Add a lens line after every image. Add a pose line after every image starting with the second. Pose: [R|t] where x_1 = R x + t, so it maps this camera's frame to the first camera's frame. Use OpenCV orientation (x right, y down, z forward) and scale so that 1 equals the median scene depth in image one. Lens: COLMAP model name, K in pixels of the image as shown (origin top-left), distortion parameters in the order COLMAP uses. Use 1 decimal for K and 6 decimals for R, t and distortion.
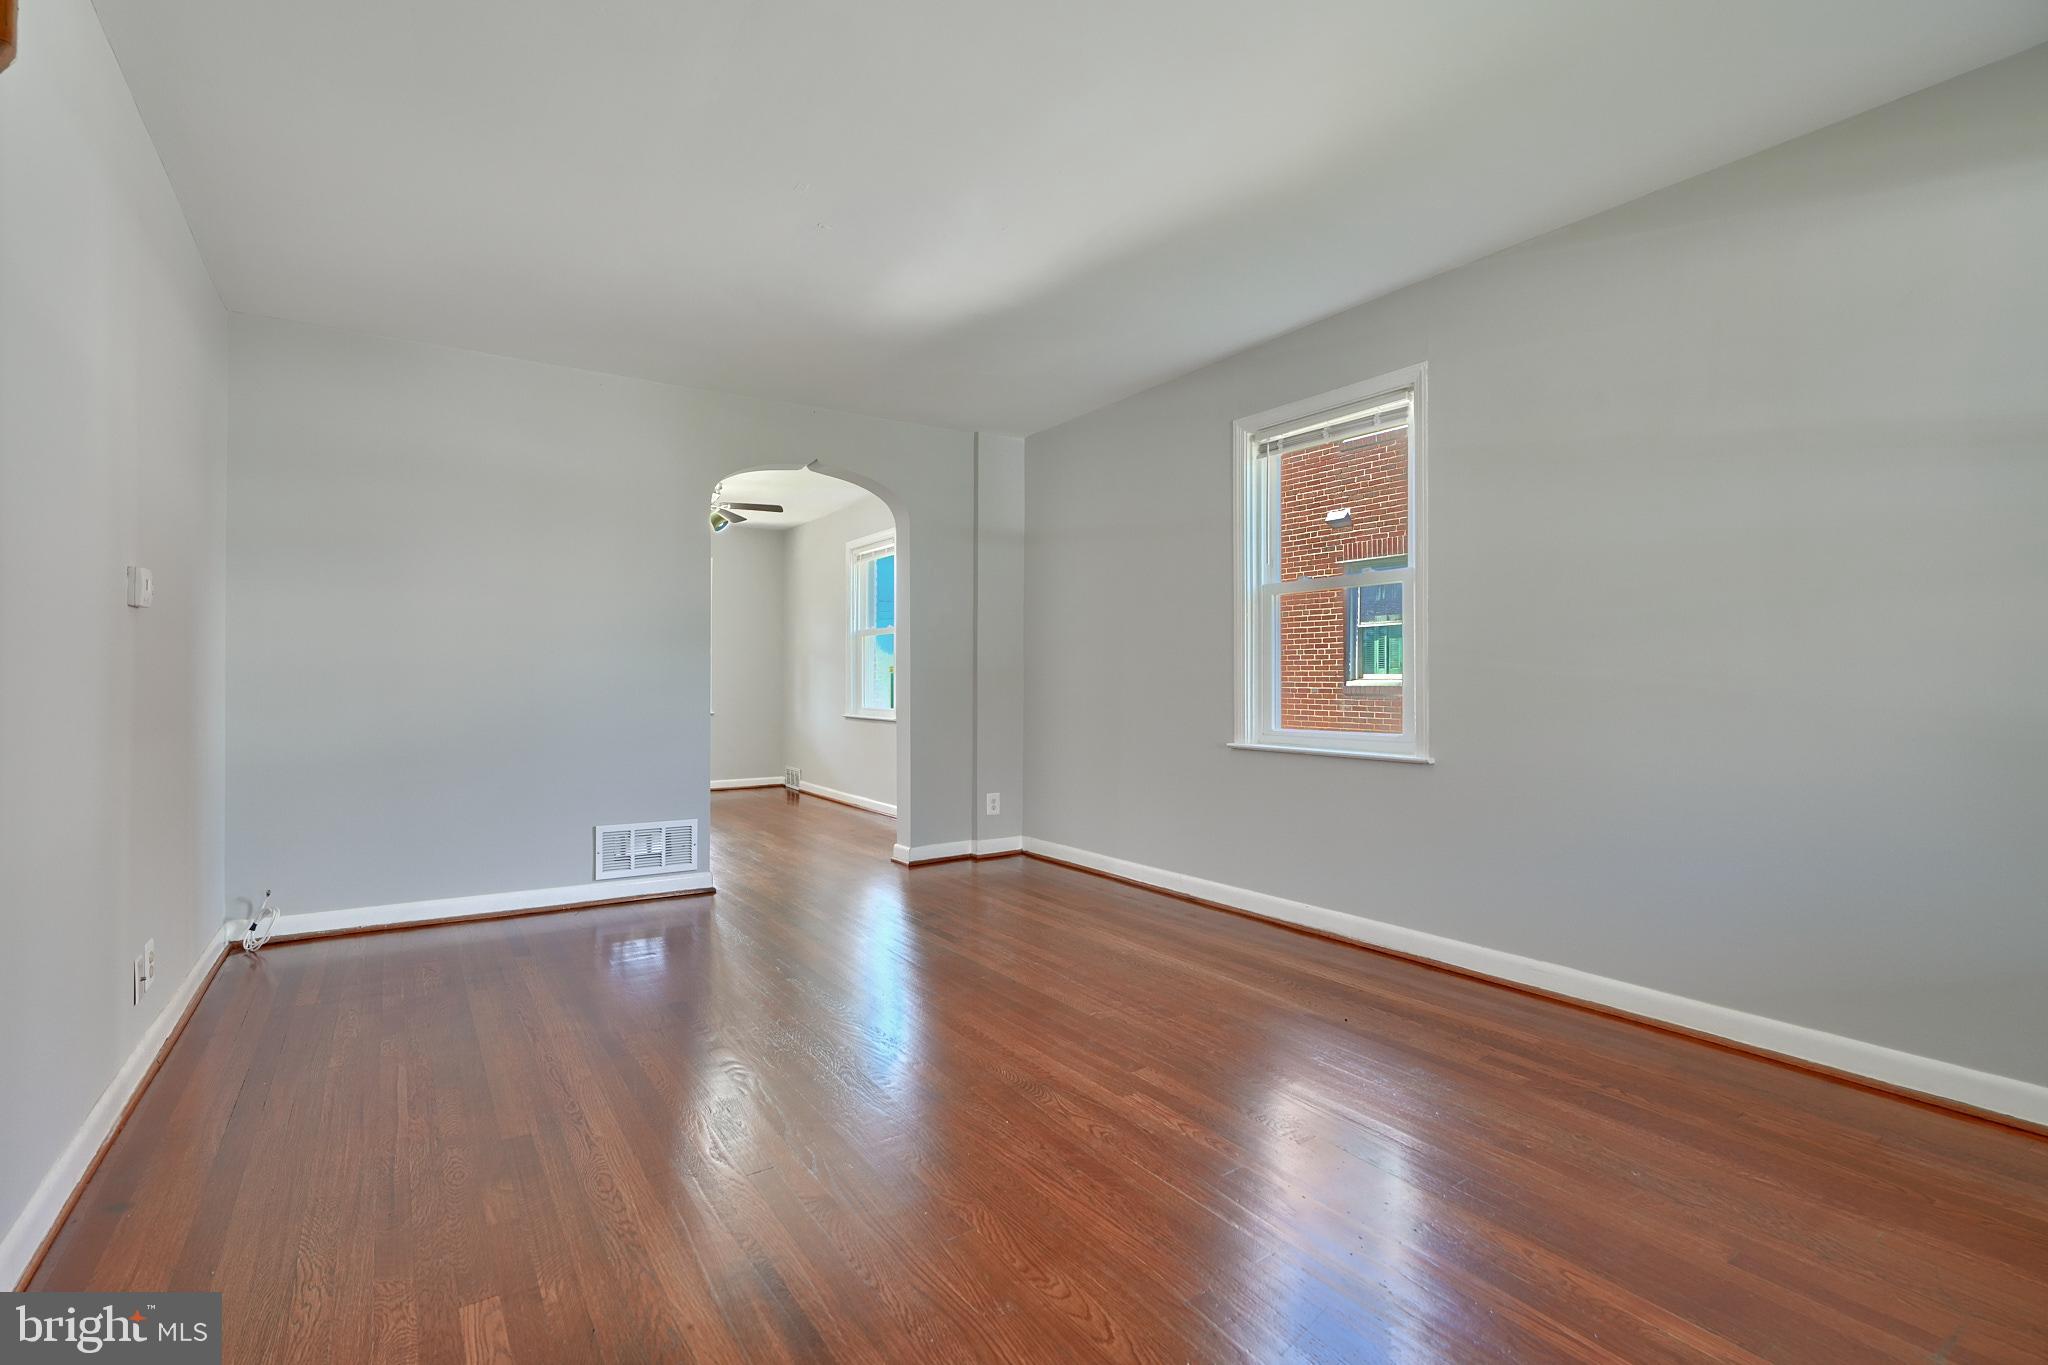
lens RADIAL K [[911.2, 0, 1022.8], [0, 911.2, 683.8], [0, 0, 1]] dist [-0.000385, -0.000061]
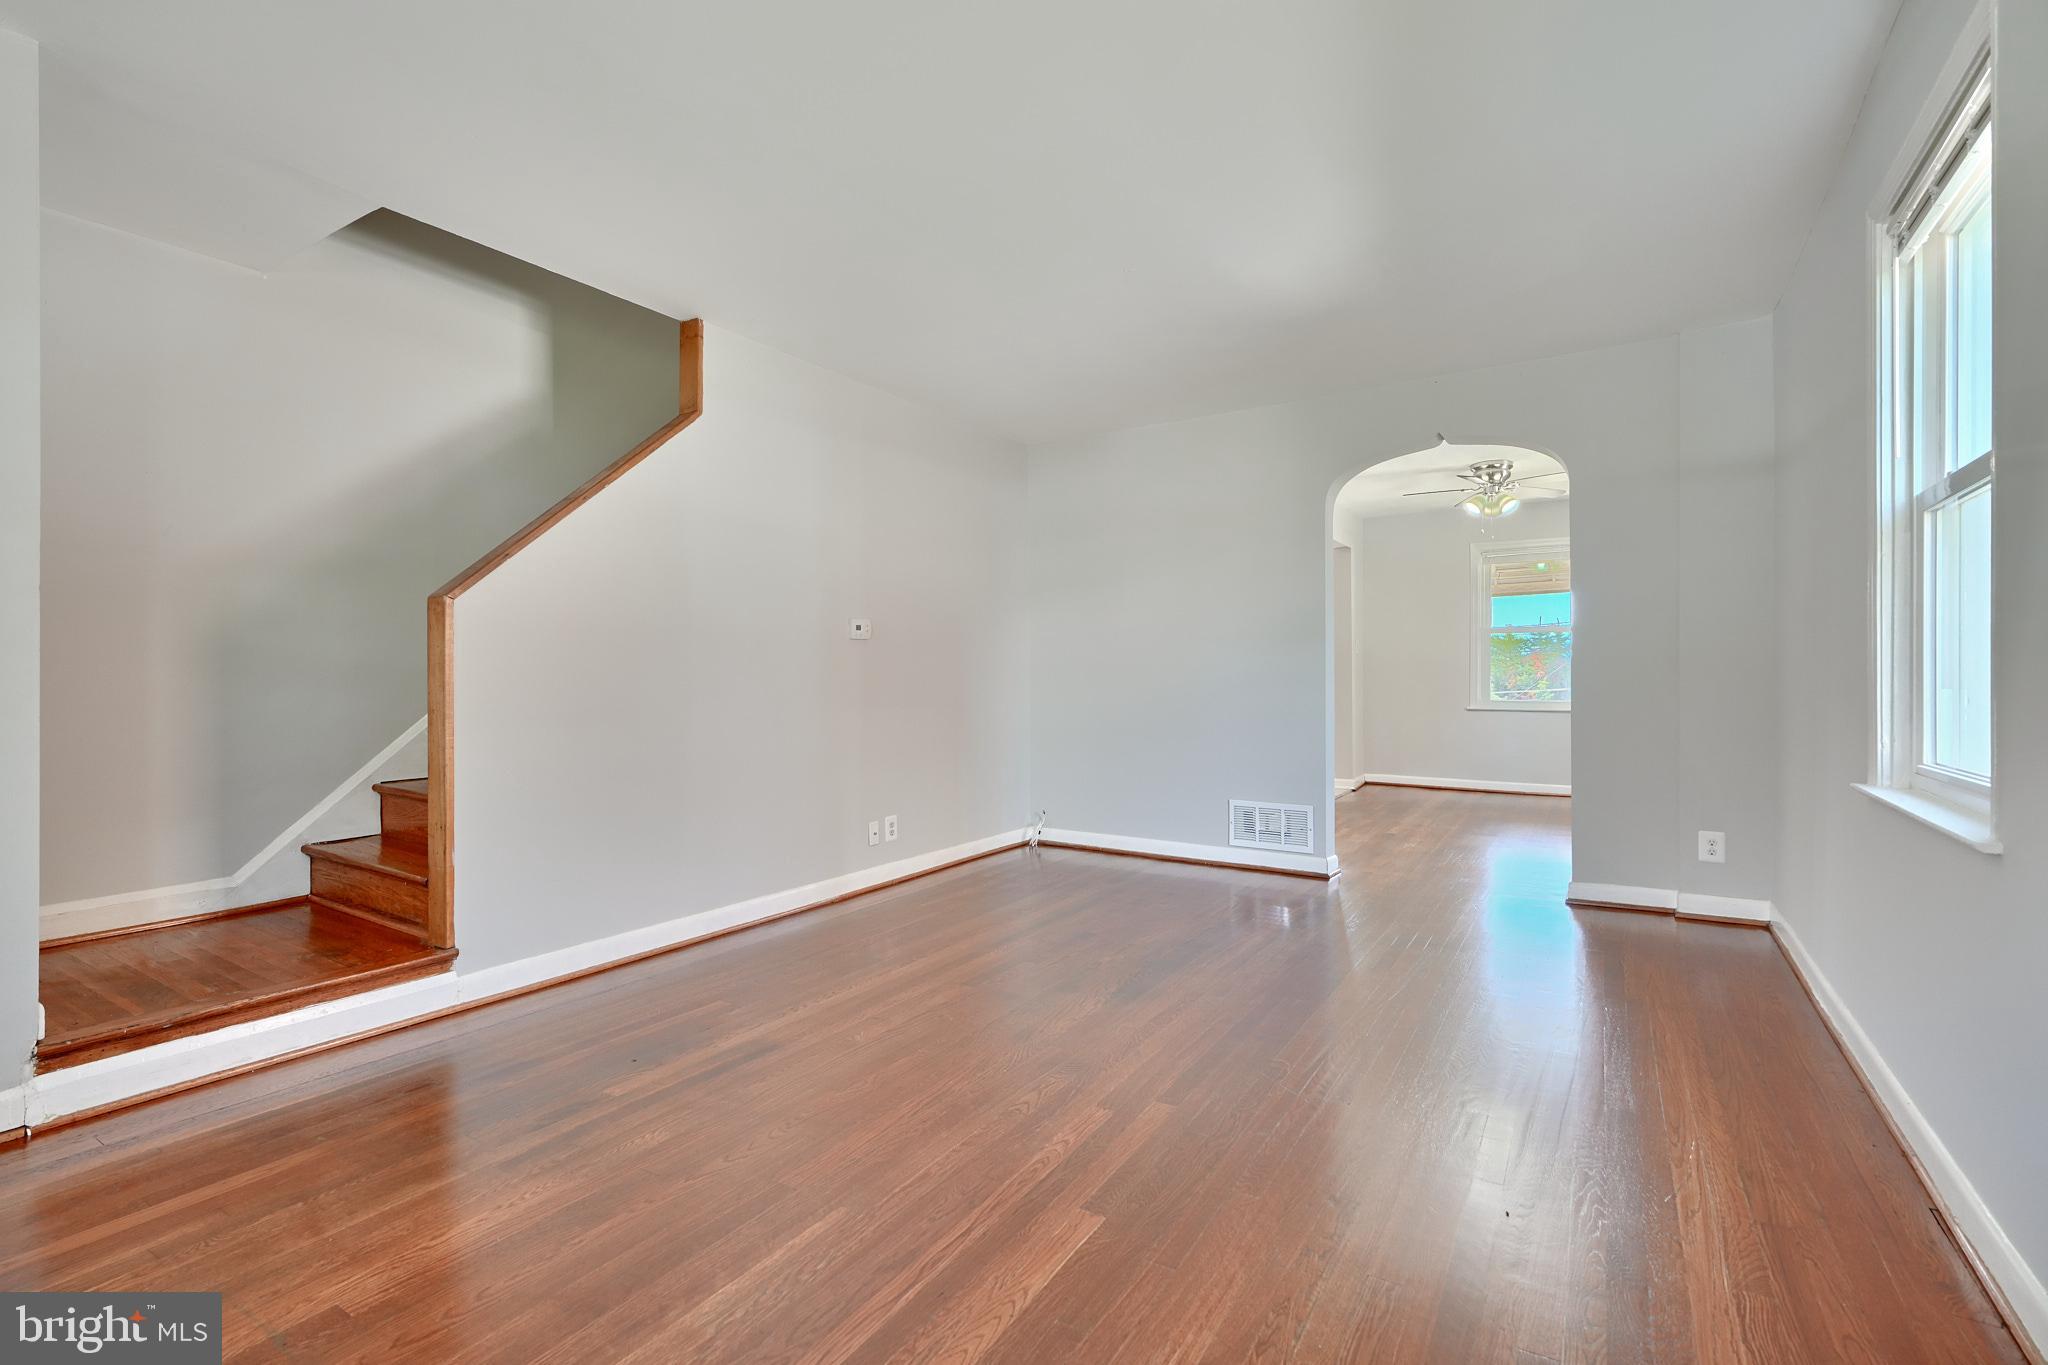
lens RADIAL K [[920.7, 0, 1047.6], [0, 920.7, 677.3], [0, 0, 1]] dist [0.025624, 0.000115]
pose [[0.404702, -0.003919, -0.914440, 0.518830], [0.006901, 0.999975, -0.001231, -0.003555], [0.914423, -0.005812, 0.404719, 0.286168]]
